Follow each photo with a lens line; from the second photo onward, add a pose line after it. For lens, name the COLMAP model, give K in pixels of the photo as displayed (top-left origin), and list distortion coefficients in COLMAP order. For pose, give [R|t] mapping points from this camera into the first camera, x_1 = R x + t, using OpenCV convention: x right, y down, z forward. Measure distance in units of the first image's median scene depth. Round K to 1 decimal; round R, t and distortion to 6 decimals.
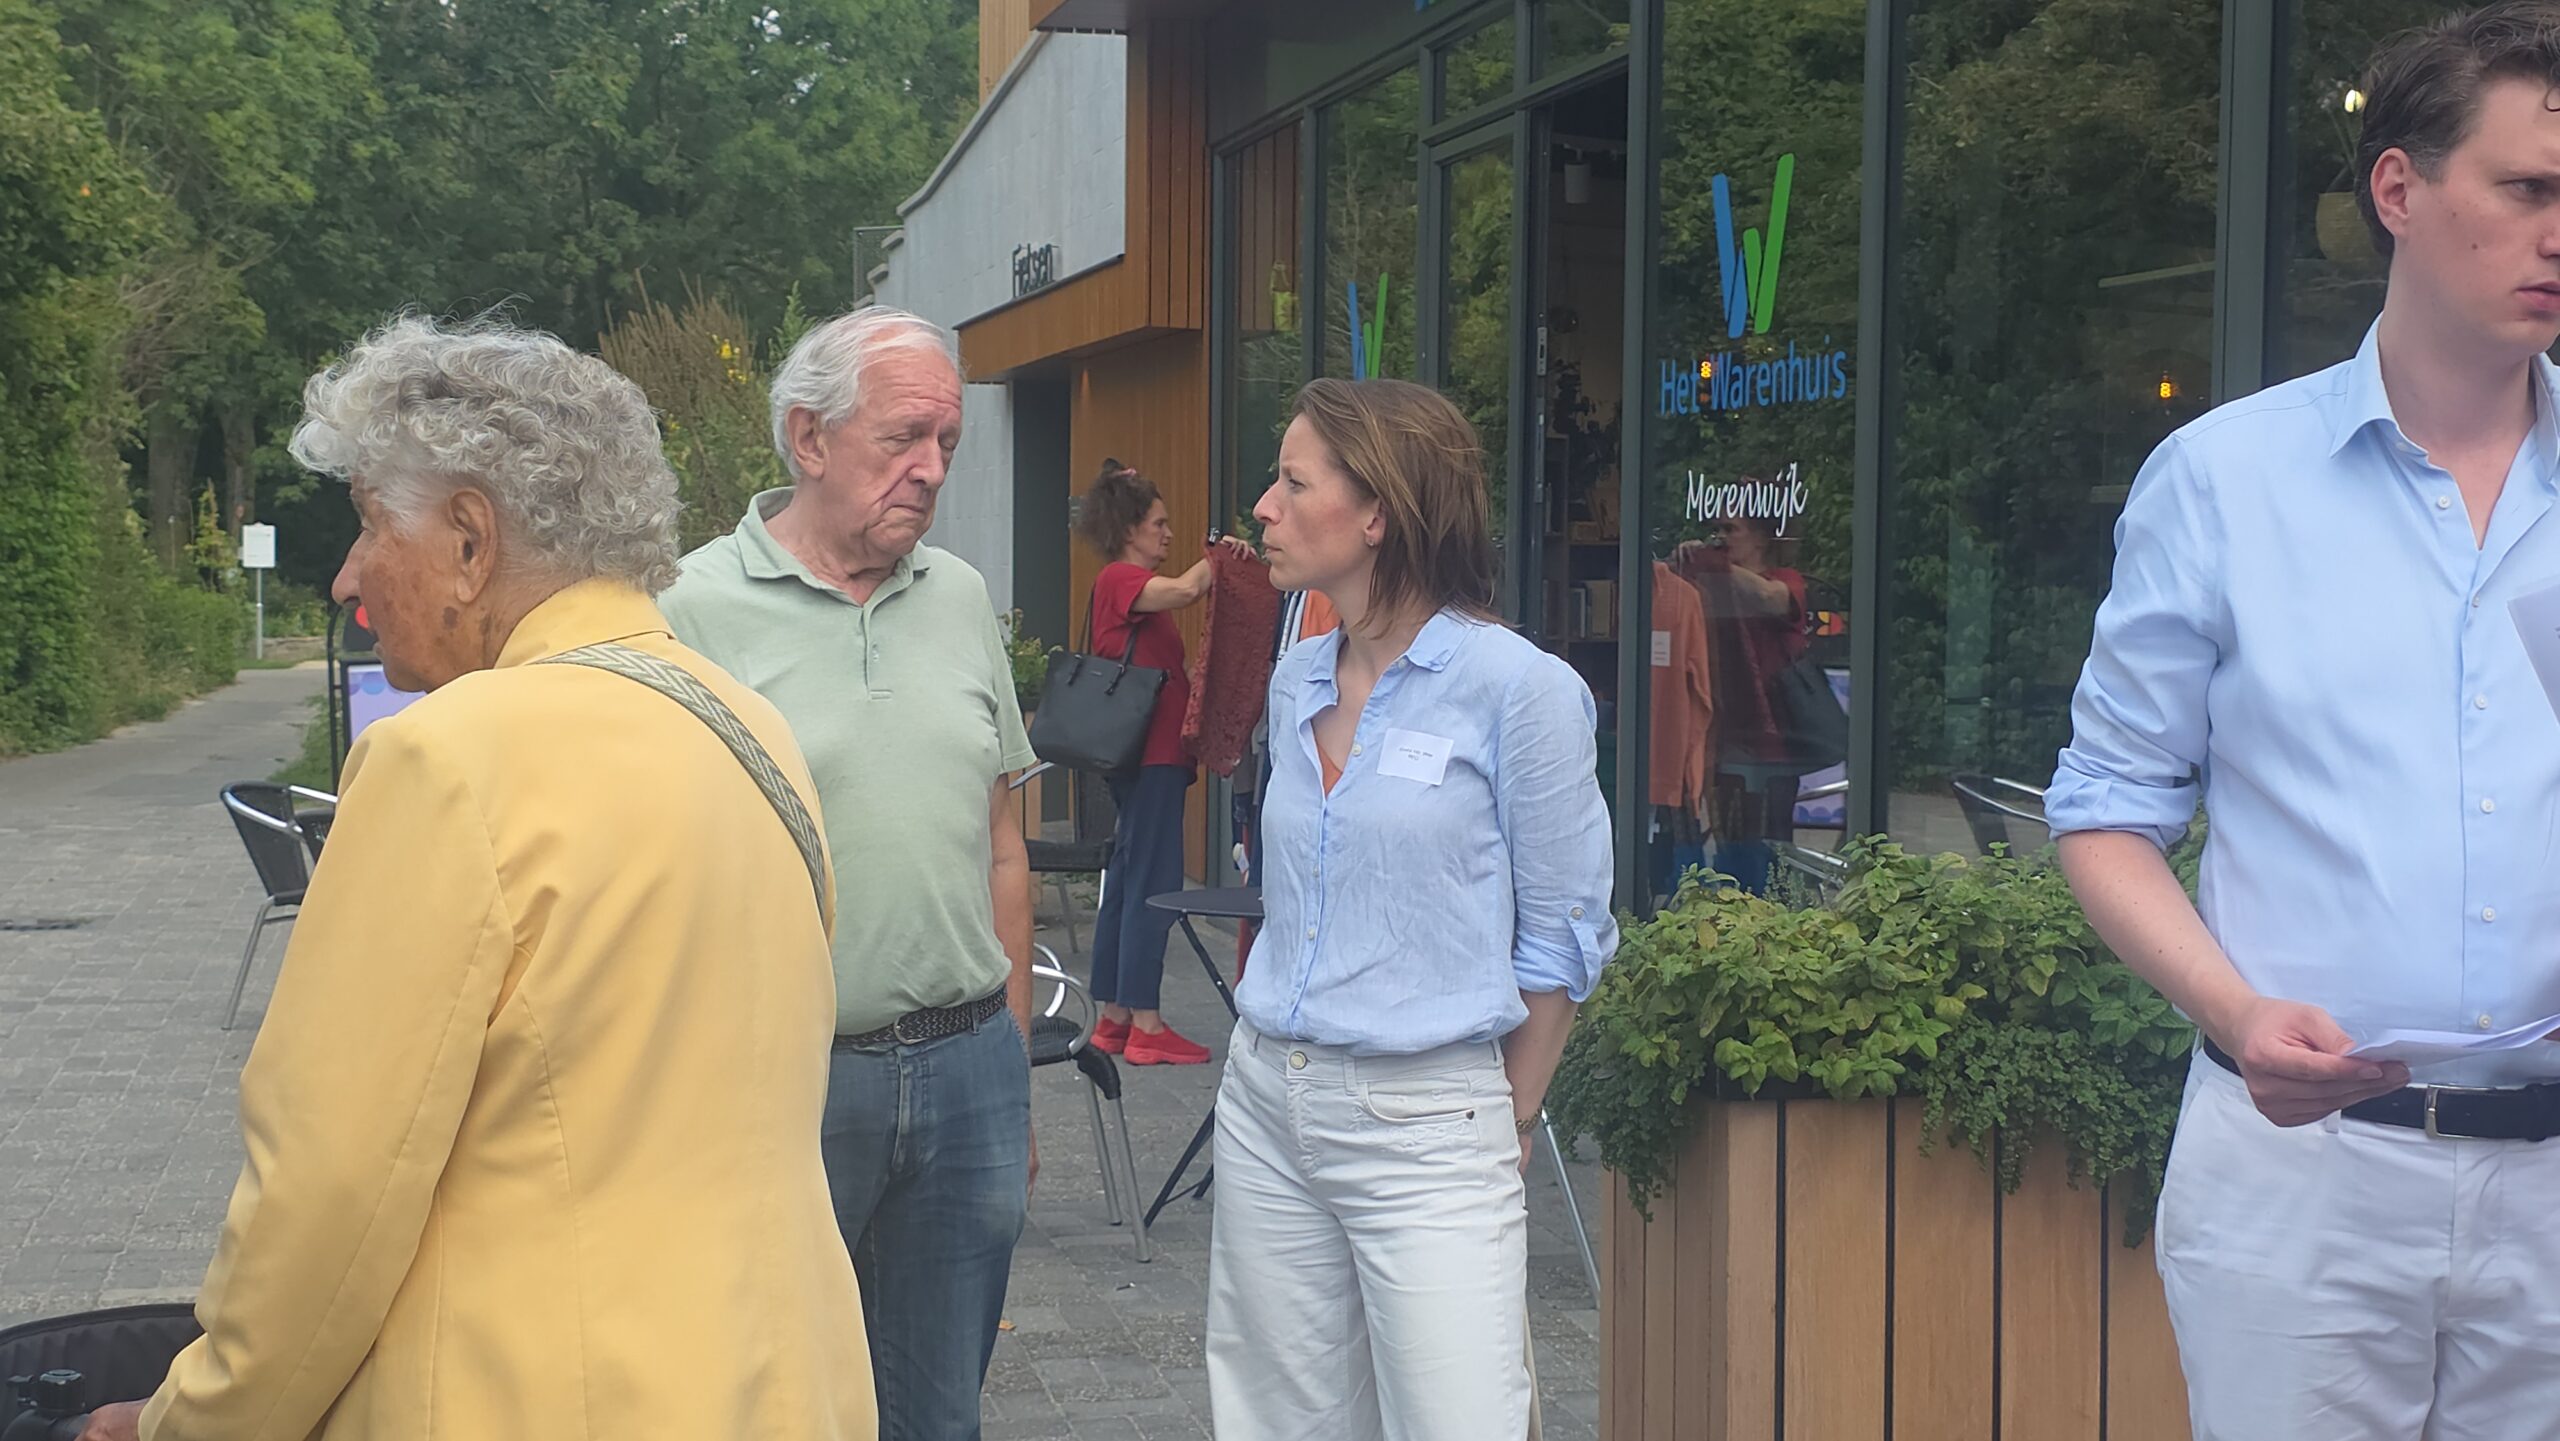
lens RADIAL K [[3671.7, 0, 1301.0], [0, 3671.7, 743.1], [0, 0, 1]] dist [0.097821, 0.000000]
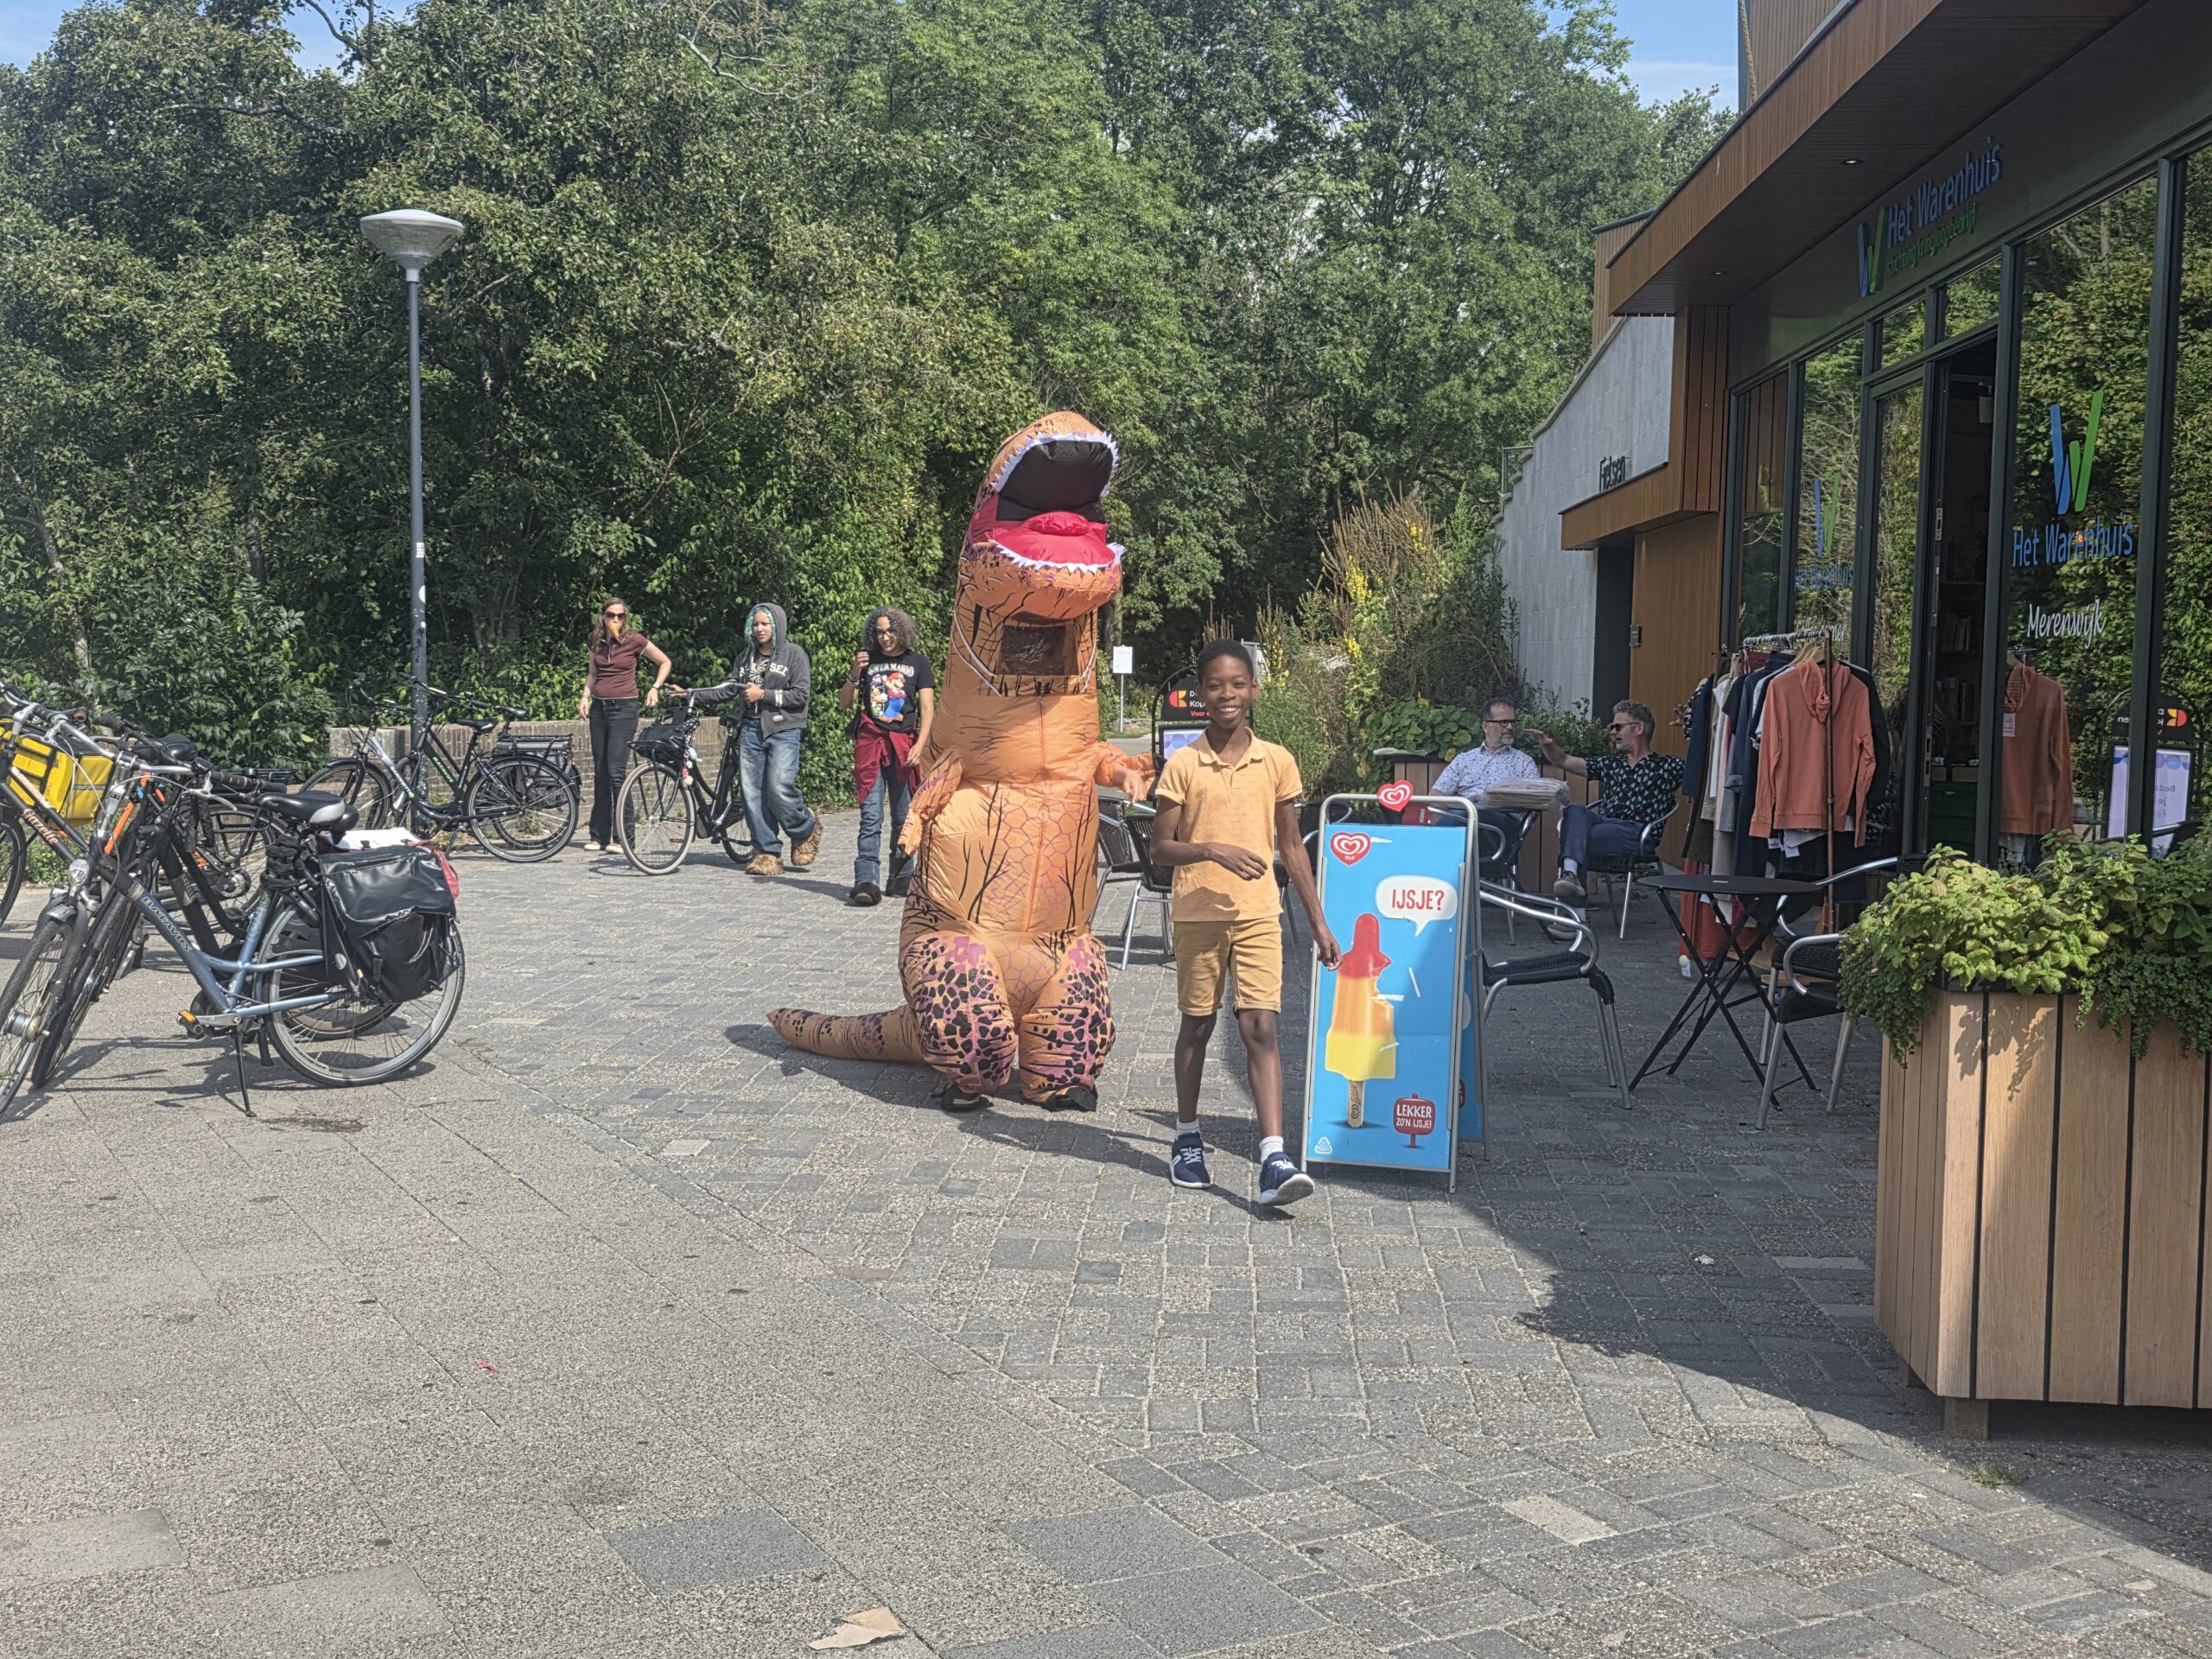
lens RADIAL K [[2532.9, 0, 1092.2], [0, 2532.9, 841.8], [0, 0, 1]] dist [0.026727, 0.000000]
pose [[0.958335, 0.026891, -0.284377, 0.070486], [-0.022371, 0.999567, 0.019134, 0.018986], [0.284768, -0.011975, 0.958522, -0.164493]]
